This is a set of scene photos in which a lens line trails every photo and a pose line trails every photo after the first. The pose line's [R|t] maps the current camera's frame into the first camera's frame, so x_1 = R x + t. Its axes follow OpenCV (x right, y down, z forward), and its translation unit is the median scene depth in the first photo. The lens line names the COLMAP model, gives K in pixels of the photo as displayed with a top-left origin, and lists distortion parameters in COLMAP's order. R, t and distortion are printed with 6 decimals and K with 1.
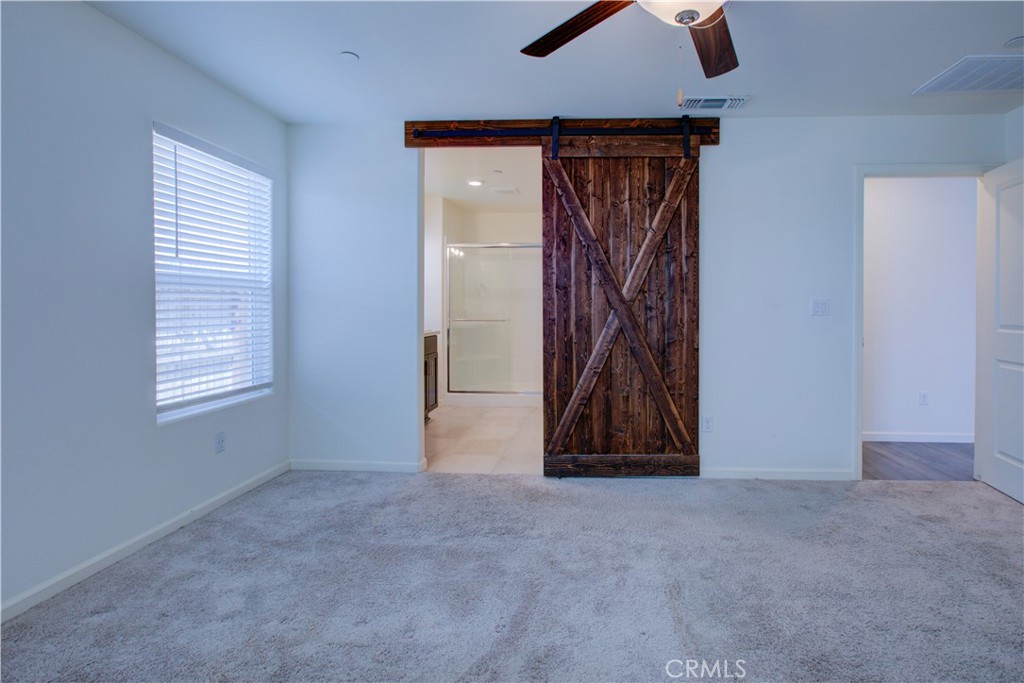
lens RADIAL K [[475.0, 0, 592.0], [0, 475.0, 309.8], [0, 0, 1]] dist [-0.002510, -0.000095]
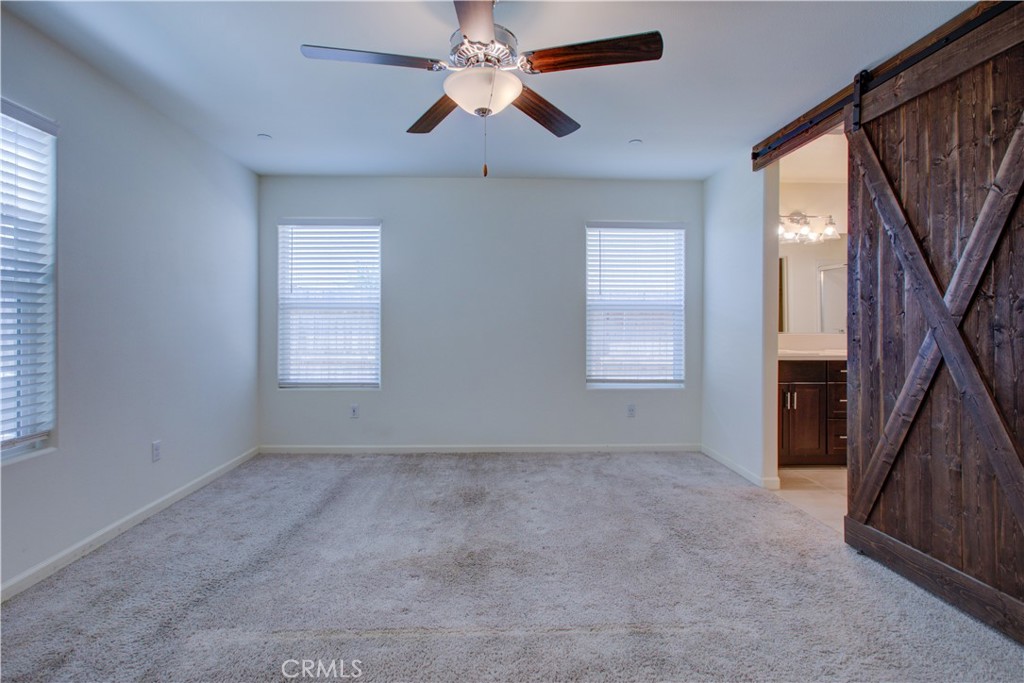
lens RADIAL K [[475.4, 0, 517.7], [0, 475.4, 322.3], [0, 0, 1]] dist [-0.000434, 0.000277]
pose [[0.116320, -0.002568, -0.993208, 0.611261], [-0.011514, 0.999926, -0.003933, 0.000637], [0.993145, 0.011893, 0.116282, 0.375581]]
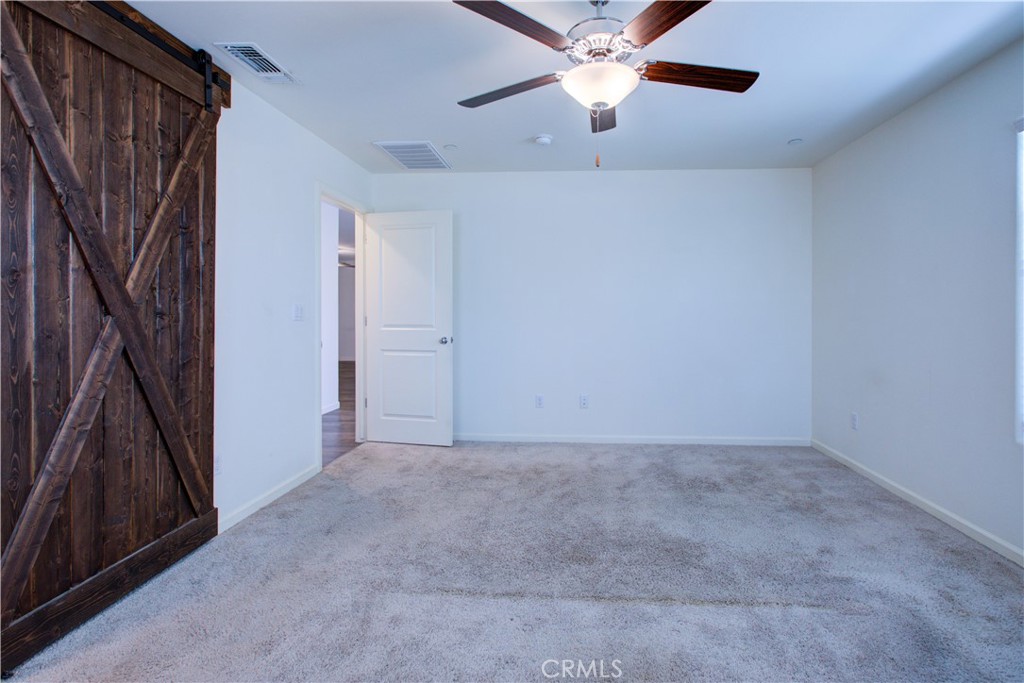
lens RADIAL K [[479.5, 0, 499.6], [0, 479.5, 313.0], [0, 0, 1]] dist [-0.001042, 0.000185]
pose [[0.115422, -0.002015, 0.993314, -0.482079], [0.007462, 0.999971, 0.001162, -0.001942], [-0.993289, 0.007278, 0.115434, 0.459320]]
